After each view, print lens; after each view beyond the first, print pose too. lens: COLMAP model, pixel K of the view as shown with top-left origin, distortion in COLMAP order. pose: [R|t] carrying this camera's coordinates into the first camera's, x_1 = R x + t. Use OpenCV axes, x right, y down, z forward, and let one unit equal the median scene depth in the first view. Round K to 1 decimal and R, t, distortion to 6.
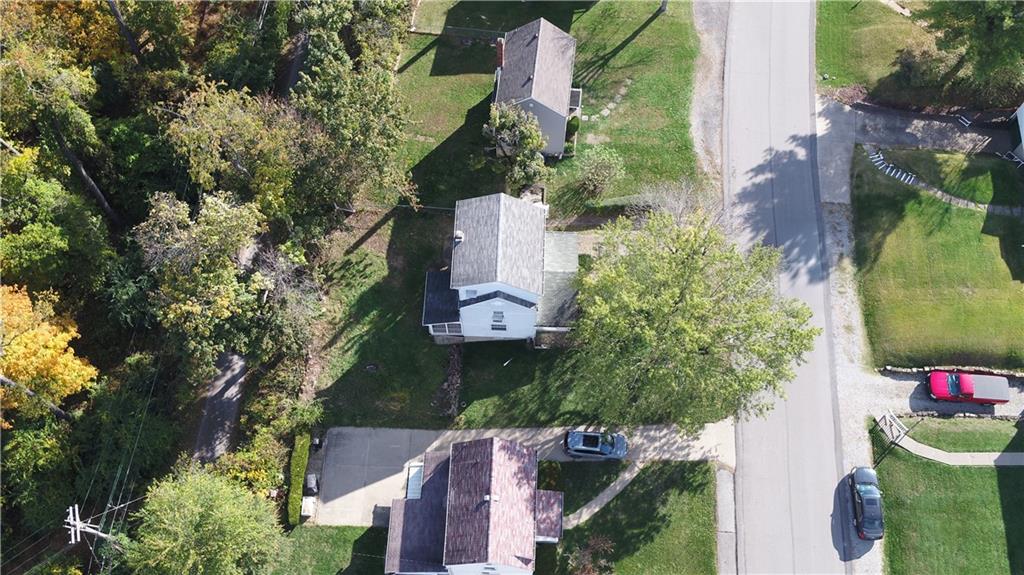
lens RADIAL K [[897.9, 0, 509.6], [0, 897.9, 275.0], [0, 0, 1]] dist [0.003828, 0.003713]
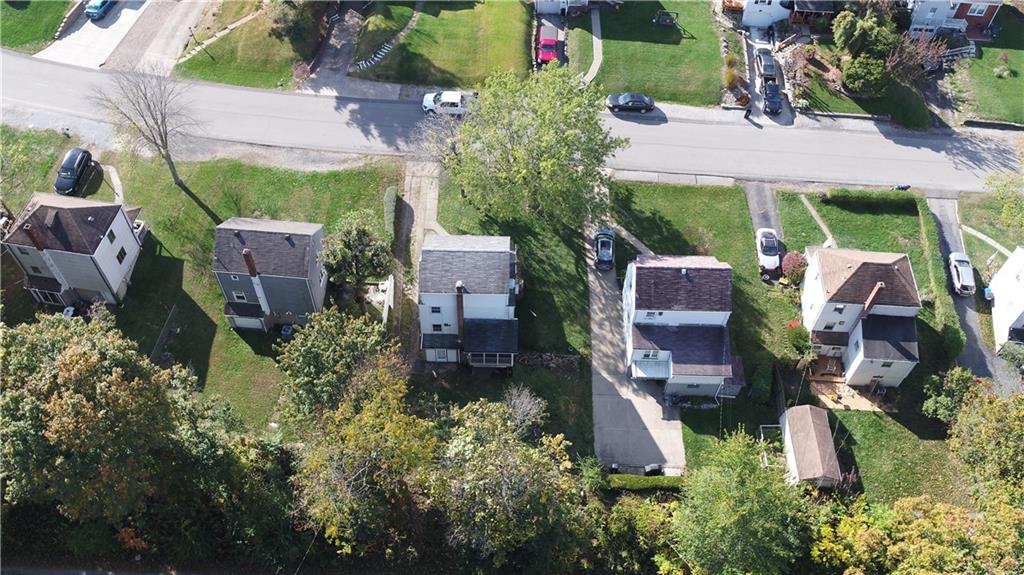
lens RADIAL K [[897.9, 0, 509.6], [0, 897.9, 275.0], [0, 0, 1]] dist [0.003828, 0.003713]
pose [[-0.028229, -0.797888, 0.602145, -0.680248], [0.891720, 0.252109, 0.375869, -0.389438], [-0.451707, 0.547555, 0.704375, 0.180669]]
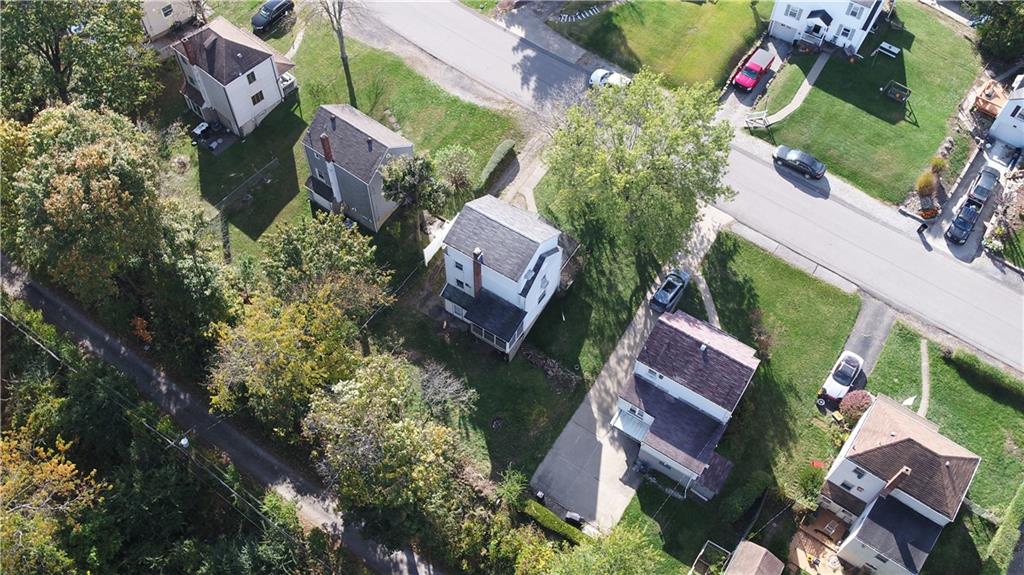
lens RADIAL K [[897.9, 0, 509.6], [0, 897.9, 275.0], [0, 0, 1]] dist [0.003828, 0.003713]
pose [[0.512759, -0.708152, 0.485384, -0.555844], [0.768224, 0.630861, 0.108845, -0.110316], [-0.383288, 0.317073, 0.867499, 0.051785]]
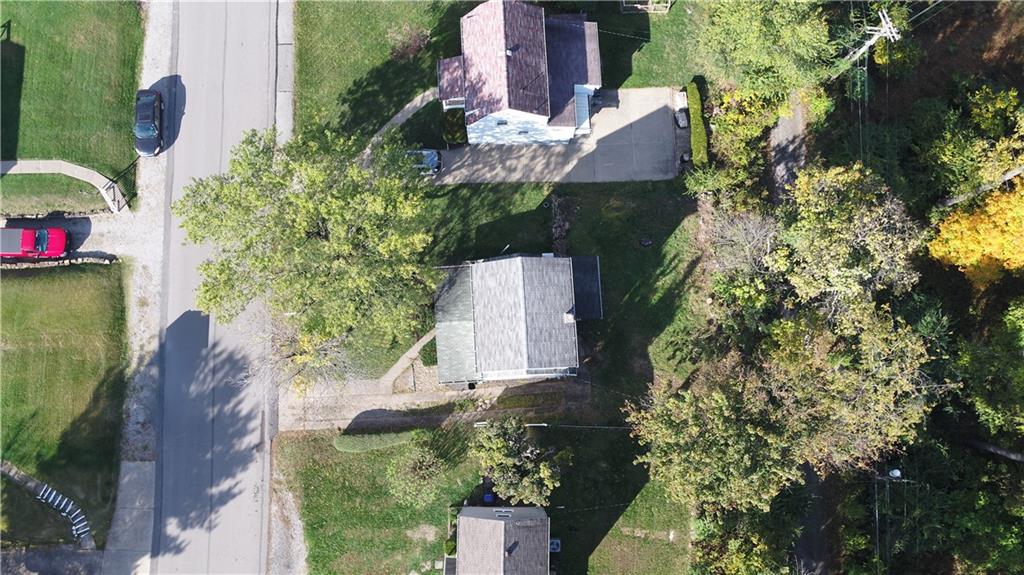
lens RADIAL K [[897.9, 0, 509.6], [0, 897.9, 275.0], [0, 0, 1]] dist [0.003828, 0.003713]
pose [[-0.995708, 0.089766, -0.022549, 0.018121], [-0.087386, -0.831508, 0.548597, -0.469641], [0.030496, 0.548212, 0.835783, 0.222005]]
